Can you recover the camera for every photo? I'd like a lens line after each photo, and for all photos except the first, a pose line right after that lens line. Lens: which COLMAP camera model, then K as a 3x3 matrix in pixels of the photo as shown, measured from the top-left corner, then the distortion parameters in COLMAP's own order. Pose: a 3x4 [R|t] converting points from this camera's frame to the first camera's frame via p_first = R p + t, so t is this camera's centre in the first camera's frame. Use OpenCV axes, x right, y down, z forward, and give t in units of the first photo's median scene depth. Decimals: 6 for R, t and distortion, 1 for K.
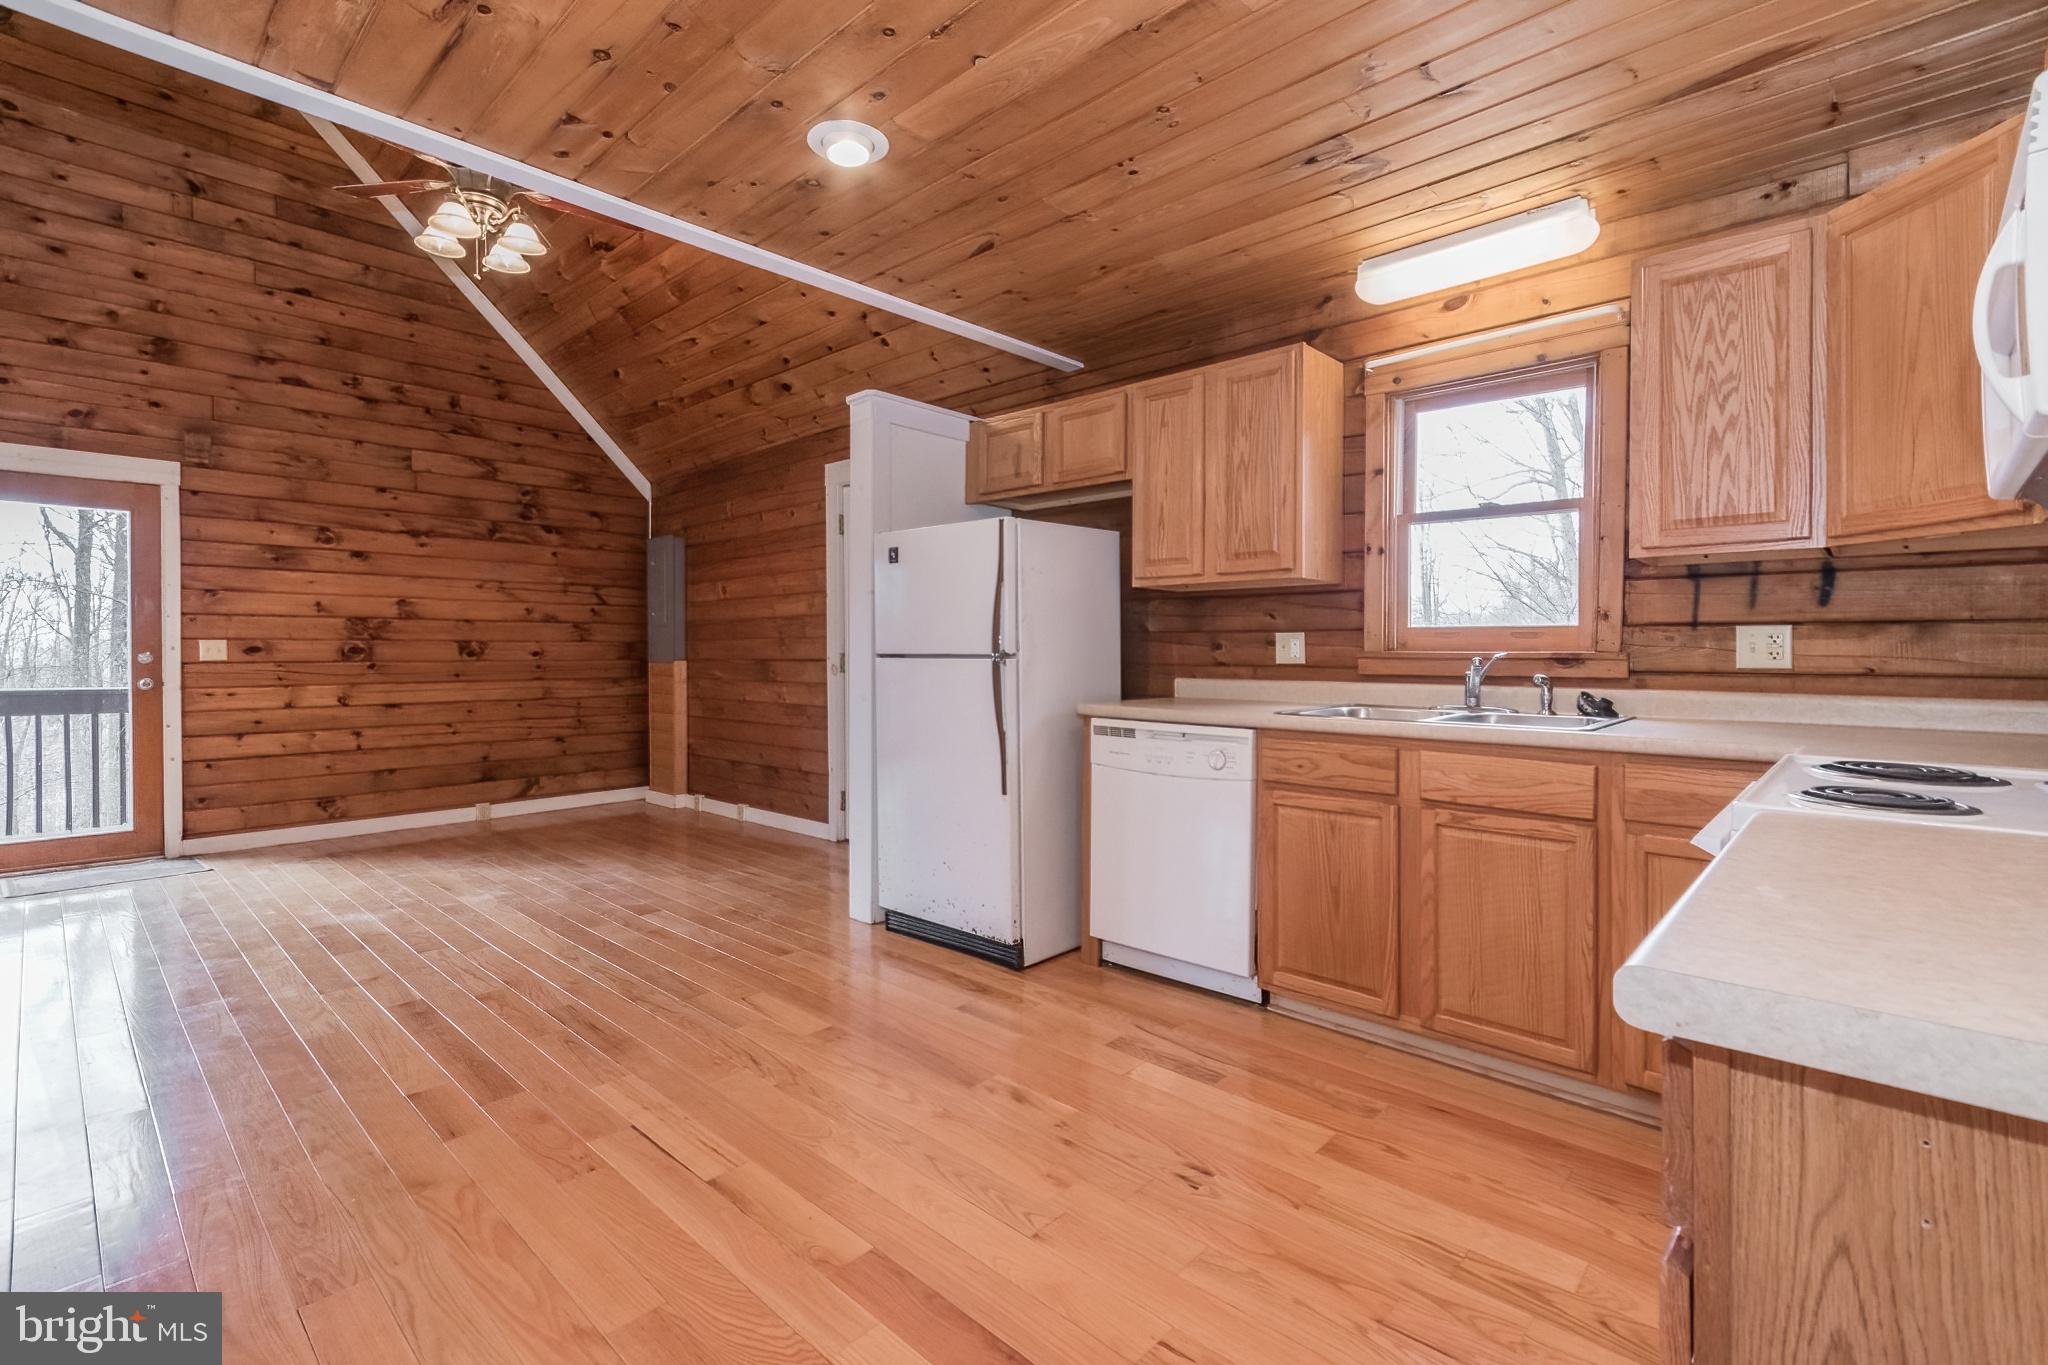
lens RADIAL K [[915.6, 0, 1015.7], [0, 915.6, 655.8], [0, 0, 1]] dist [0.000834, 0.000233]
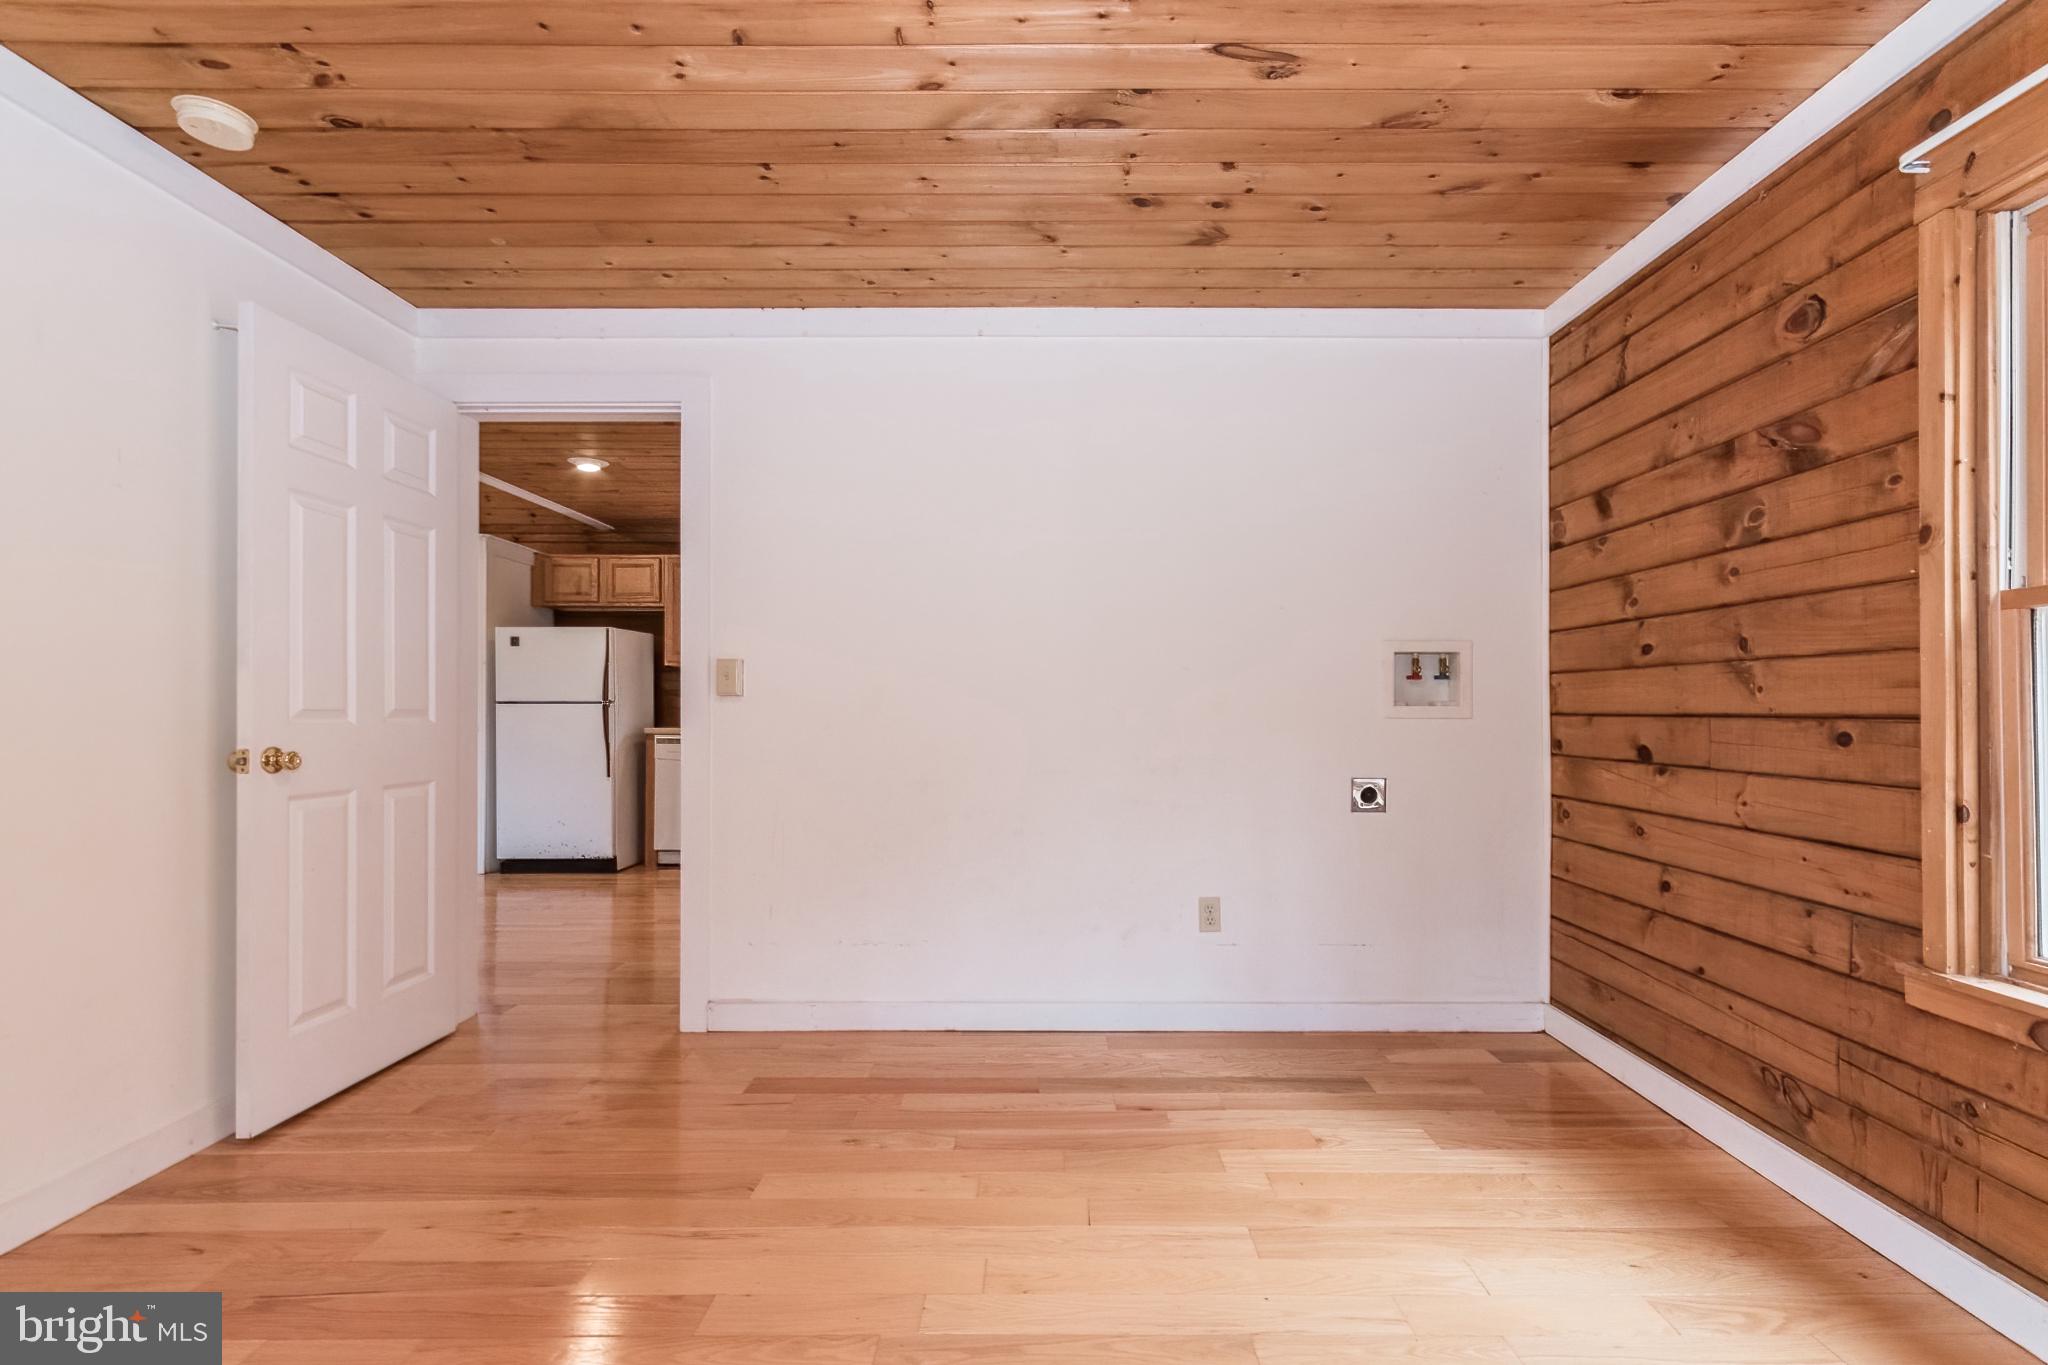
lens RADIAL K [[918.9, 0, 1047.0], [0, 918.9, 710.0], [0, 0, 1]] dist [0.002296, -0.000288]
pose [[0.728246, -0.001959, 0.685313, -0.397767], [0.005354, 0.999982, -0.002830, 0.016206], [-0.685295, 0.005730, 0.728243, -0.599717]]
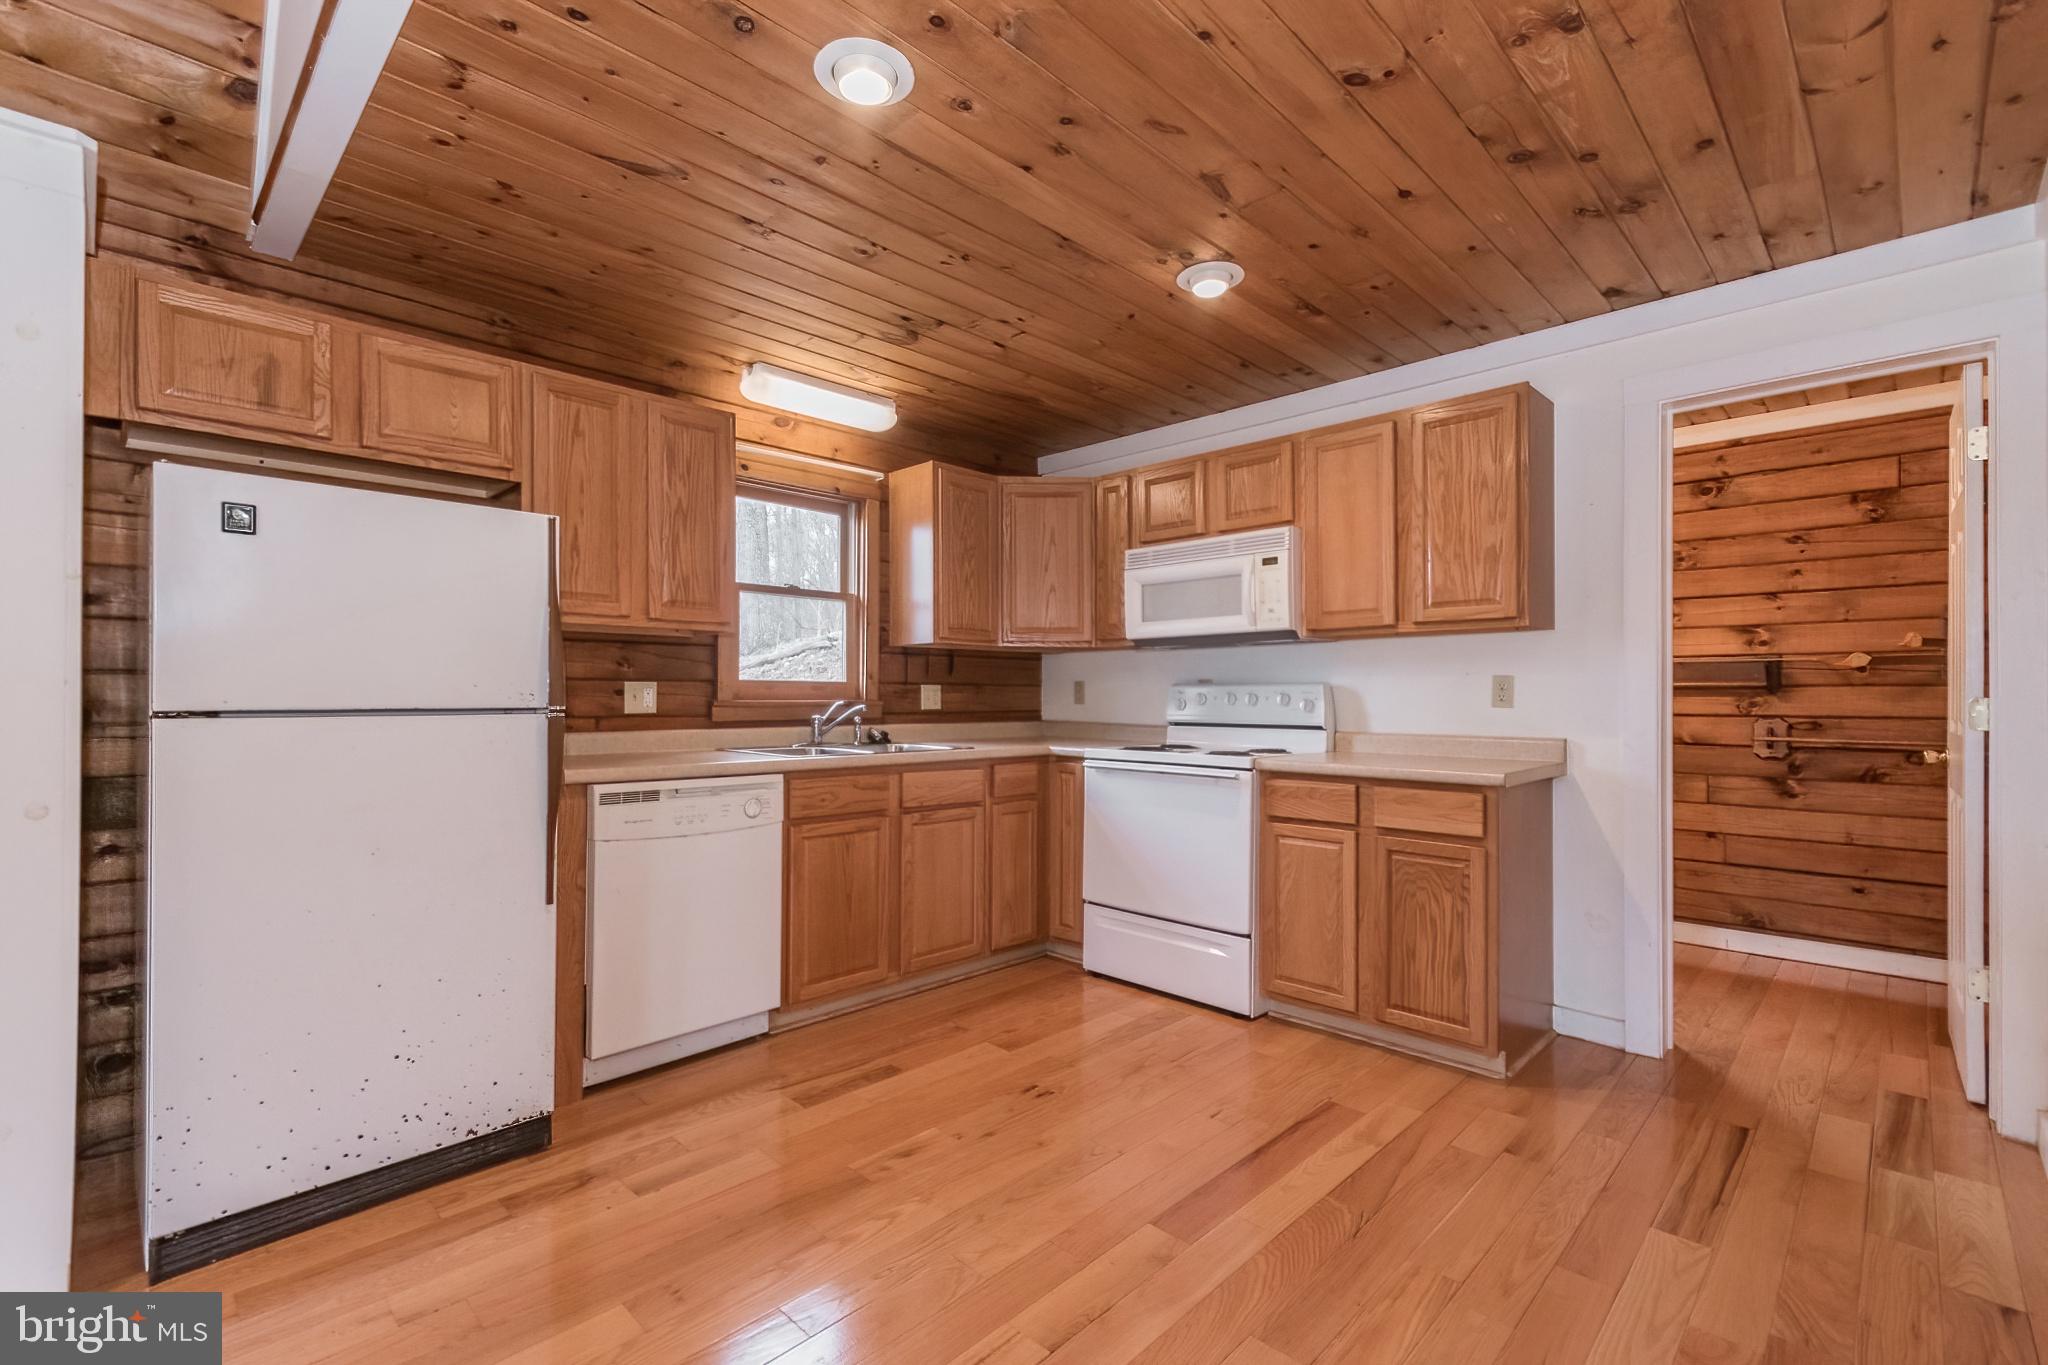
lens RADIAL K [[928.3, 0, 998.8], [0, 928.3, 690.6], [0, 0, 1]] dist [0.003758, 0.000741]
pose [[0.020964, 0.006755, 0.999757, -0.451828], [0.006454, 0.999955, -0.006892, -0.004474], [-0.999759, 0.006597, 0.020920, 0.394600]]
